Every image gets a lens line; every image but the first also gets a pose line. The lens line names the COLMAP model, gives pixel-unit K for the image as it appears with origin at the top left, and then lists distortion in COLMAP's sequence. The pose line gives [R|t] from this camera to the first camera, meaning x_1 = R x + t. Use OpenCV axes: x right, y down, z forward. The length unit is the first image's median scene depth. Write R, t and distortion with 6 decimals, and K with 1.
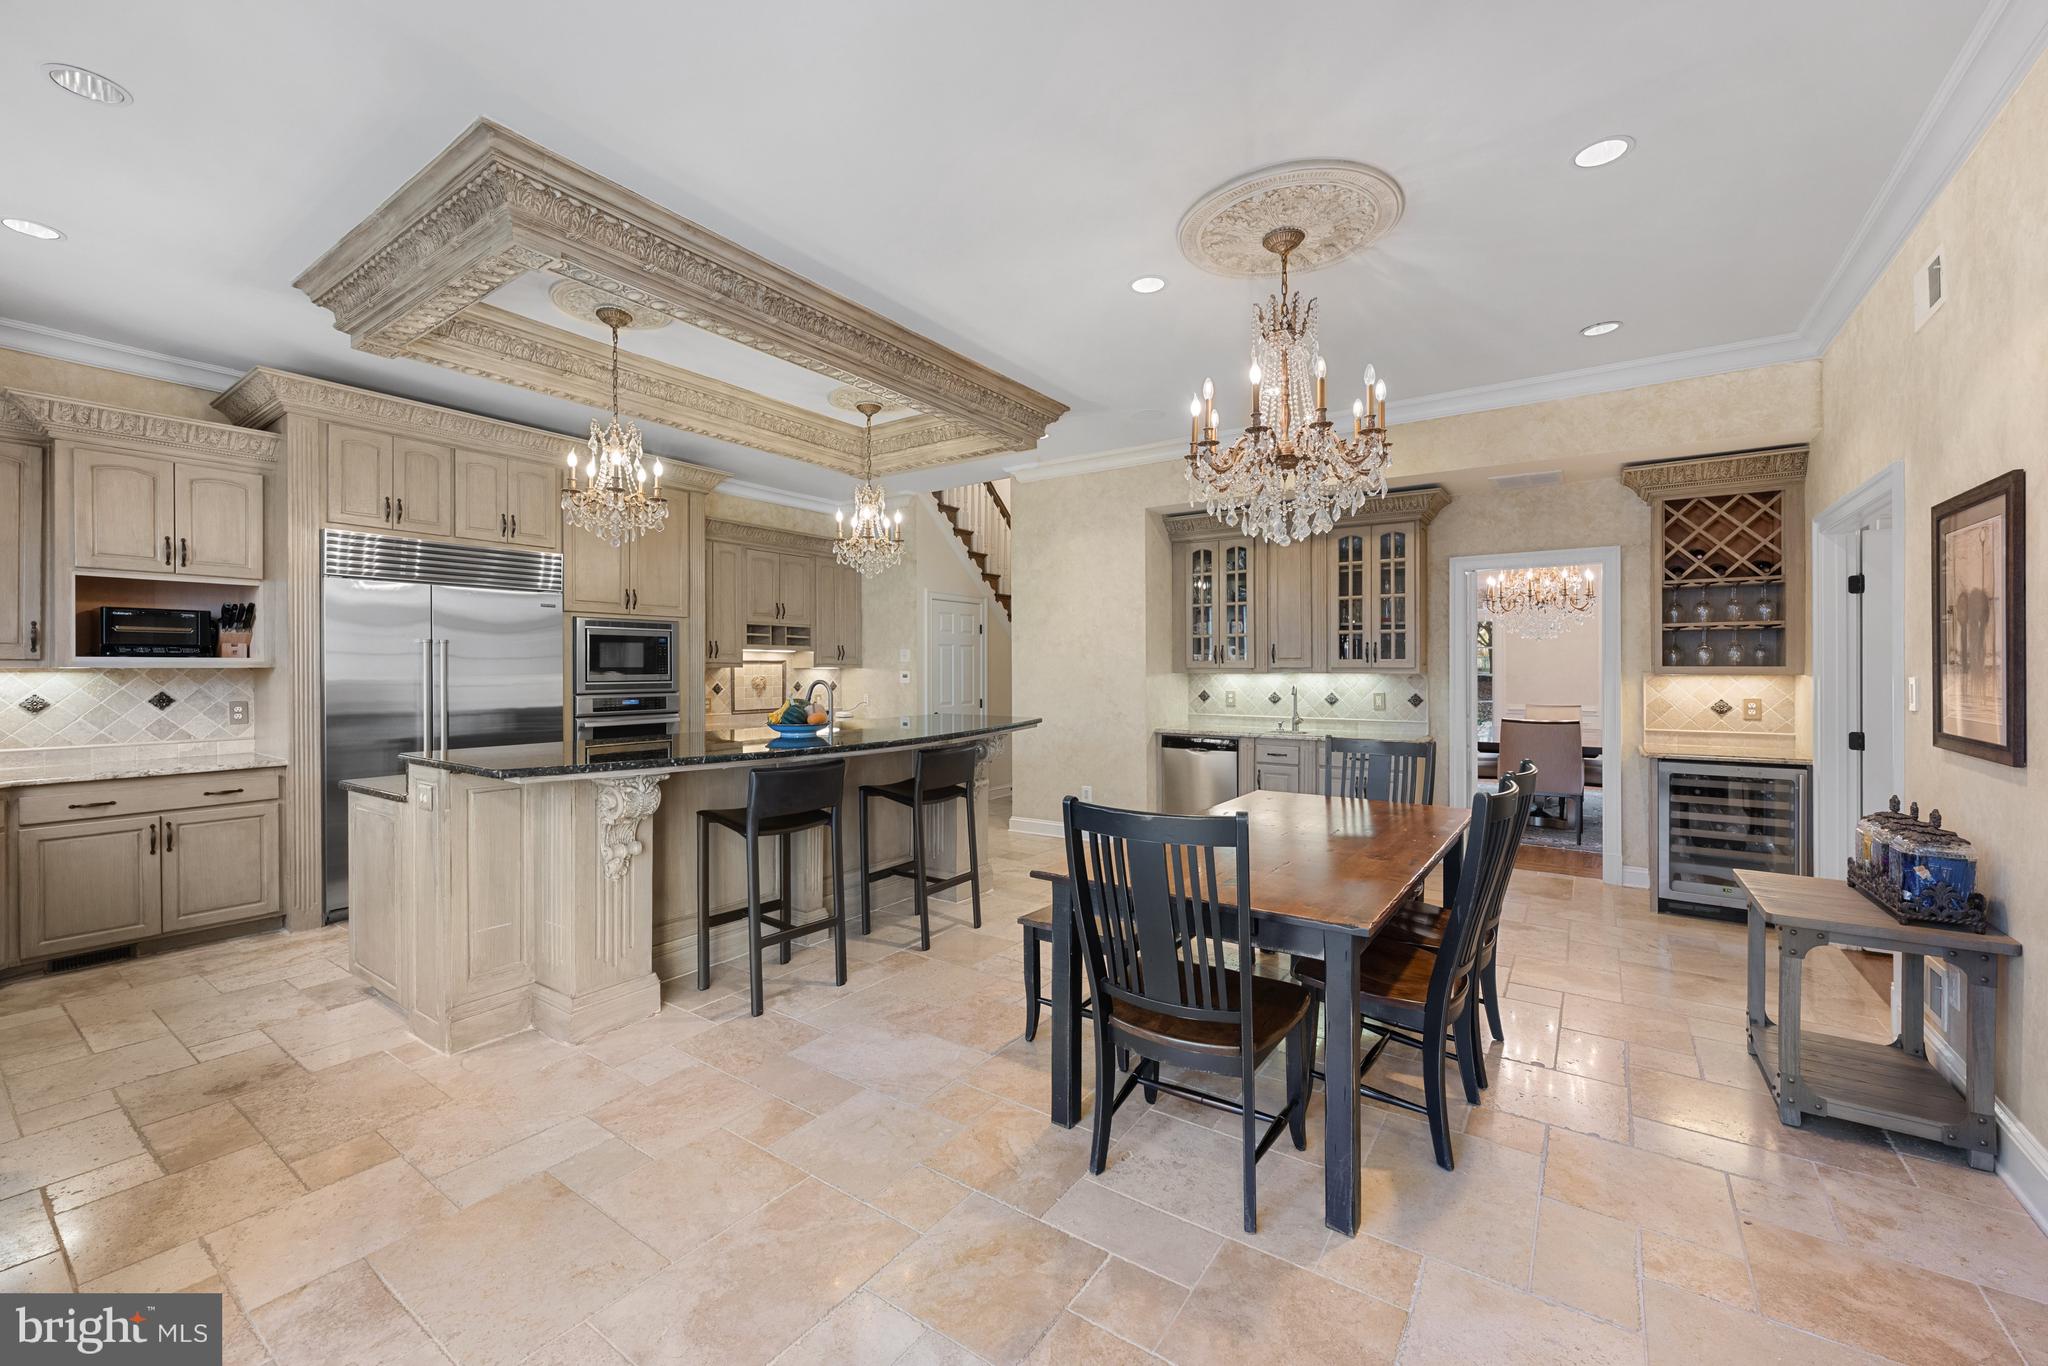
lens RADIAL K [[815.4, 0, 1024.0], [0, 815.4, 683.0], [0, 0, 1]] dist [-0.000349, 0.000310]
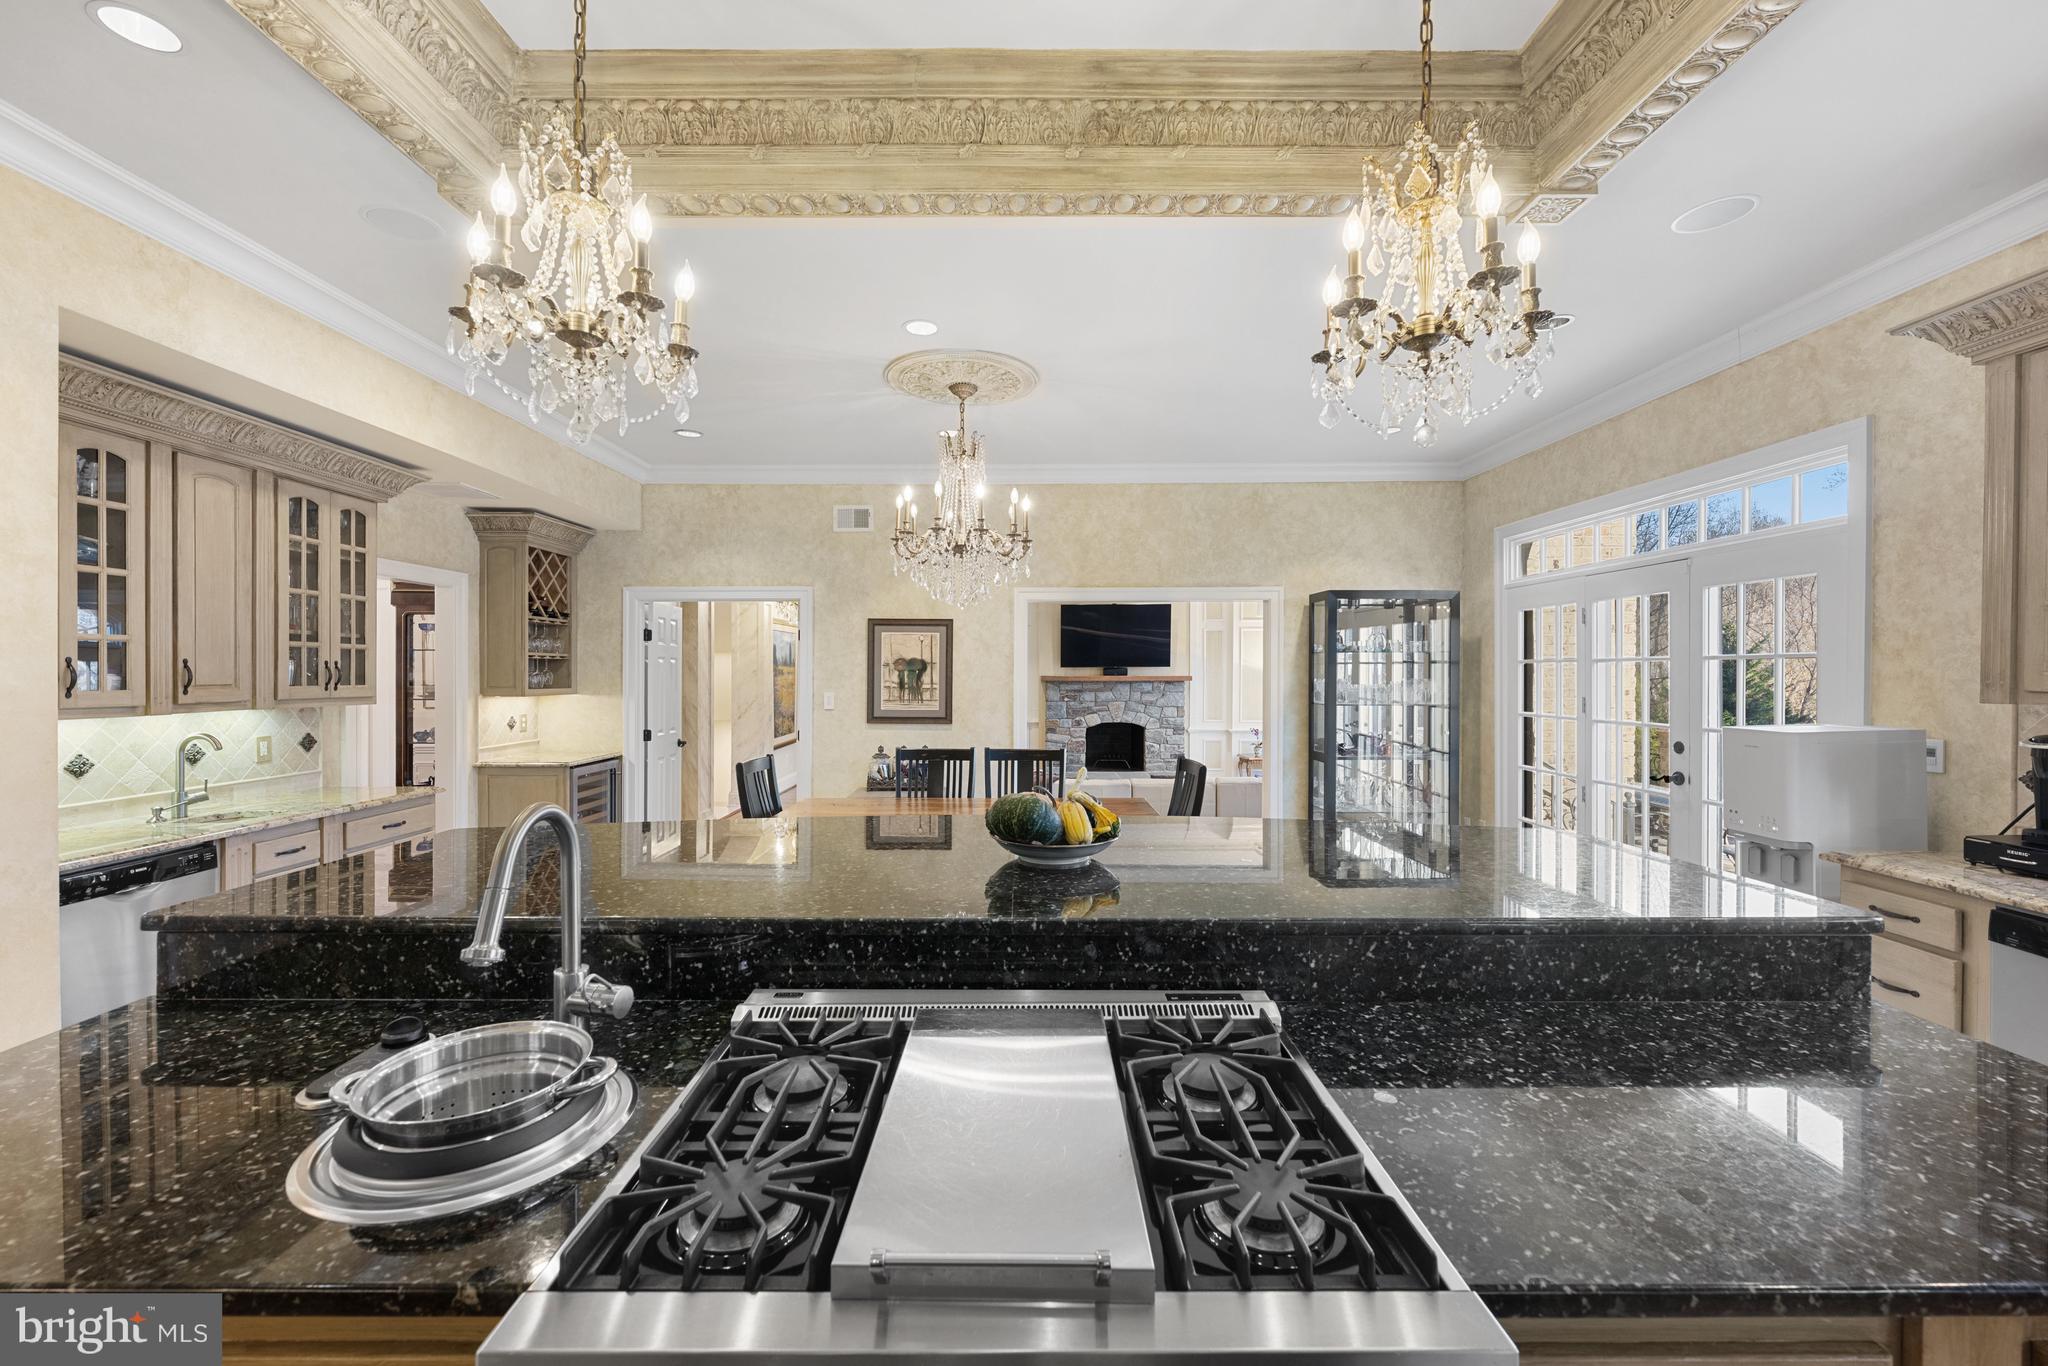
lens RADIAL K [[815.4, 0, 1024.0], [0, 815.4, 683.0], [0, 0, 1]] dist [-0.000349, 0.000310]
pose [[-0.572429, -0.011204, 0.819877, -0.525414], [0.014900, 0.999599, 0.024063, -0.043673], [-0.819819, 0.025991, -0.572033, 1.014728]]
